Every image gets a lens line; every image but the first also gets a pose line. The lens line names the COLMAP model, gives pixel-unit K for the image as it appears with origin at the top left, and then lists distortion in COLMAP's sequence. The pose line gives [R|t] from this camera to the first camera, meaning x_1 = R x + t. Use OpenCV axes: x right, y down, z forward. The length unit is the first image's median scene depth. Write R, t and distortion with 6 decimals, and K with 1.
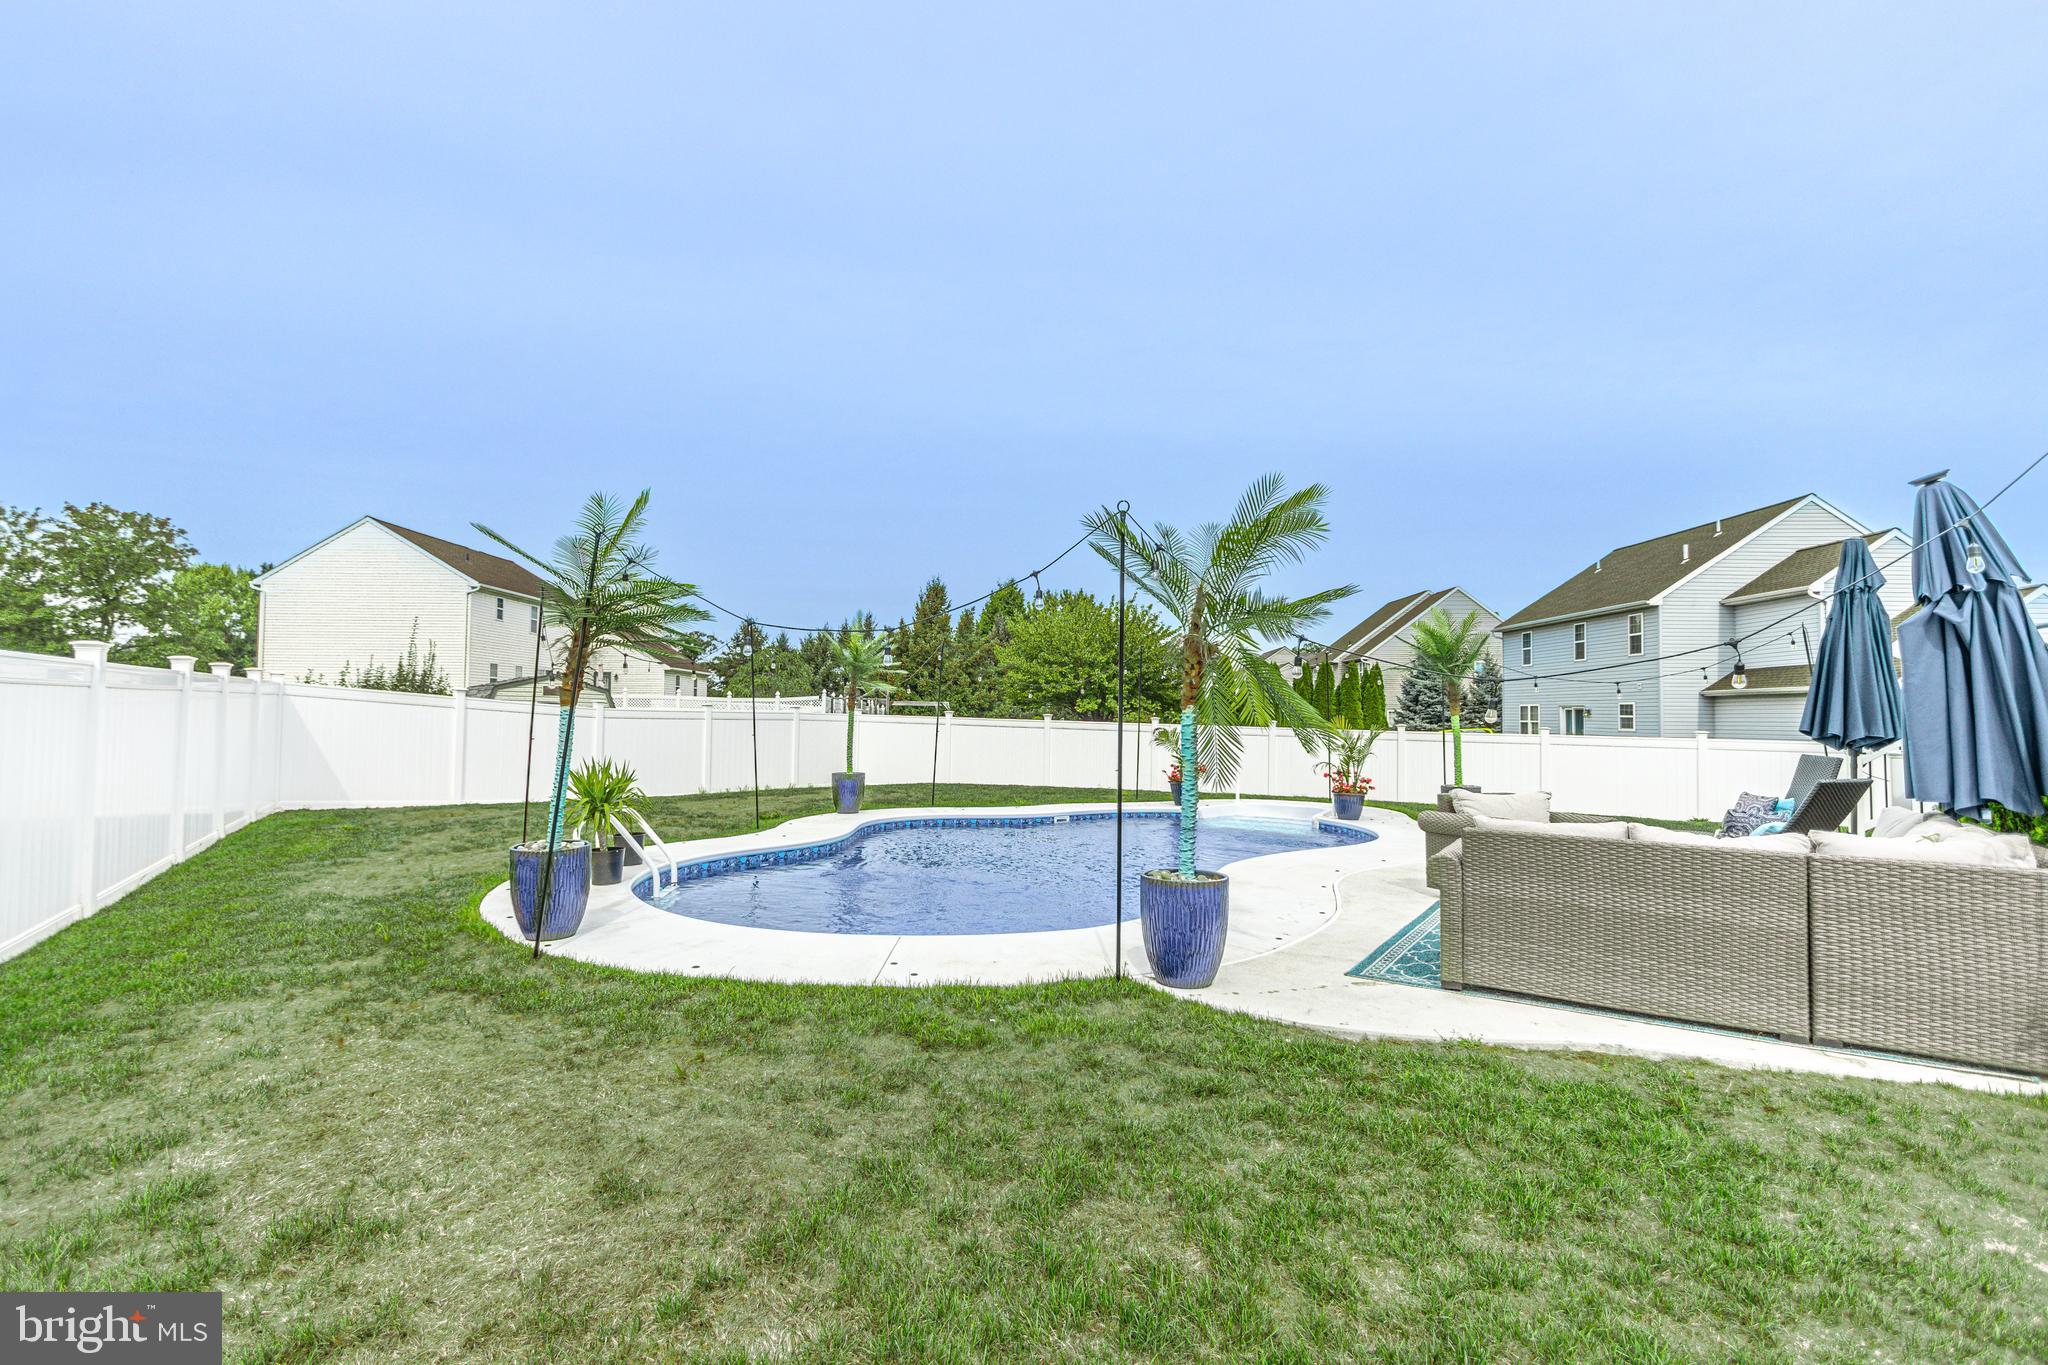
lens RADIAL K [[929.0, 0, 1027.2], [0, 929.0, 677.5], [0, 0, 1]] dist [0.002695, -0.000454]
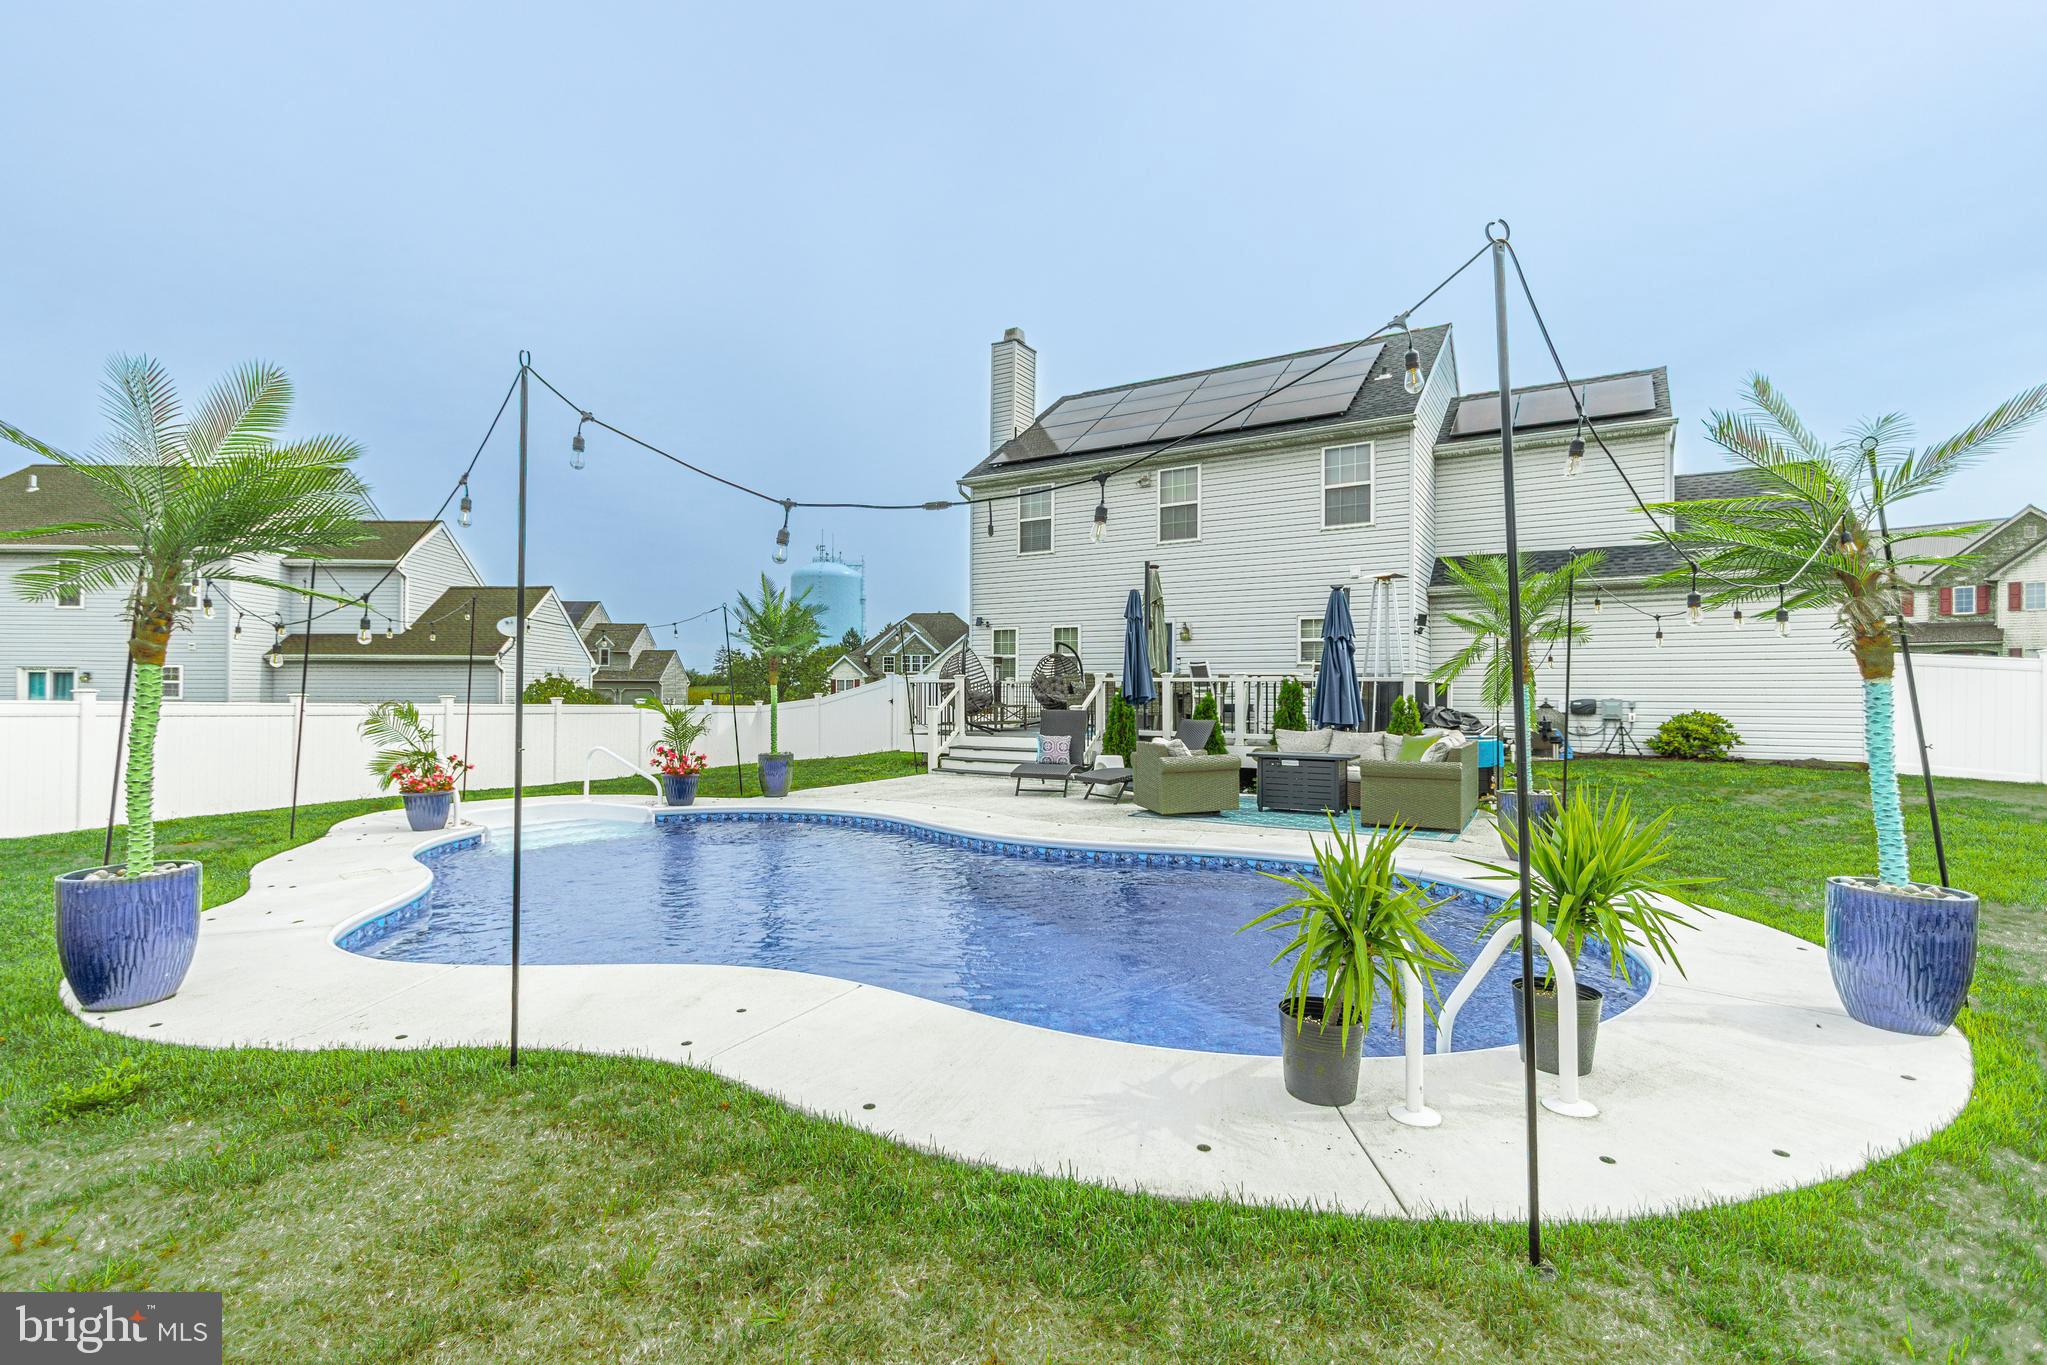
lens RADIAL K [[928.5, 0, 982.2], [0, 928.5, 678.5], [0, 0, 1]] dist [0.002695, -0.000454]
pose [[-0.041838, 0.006416, 0.999104, -0.192998], [-0.046234, 0.998896, -0.008351, 0.010770], [-0.998054, -0.046542, -0.041495, 0.279466]]
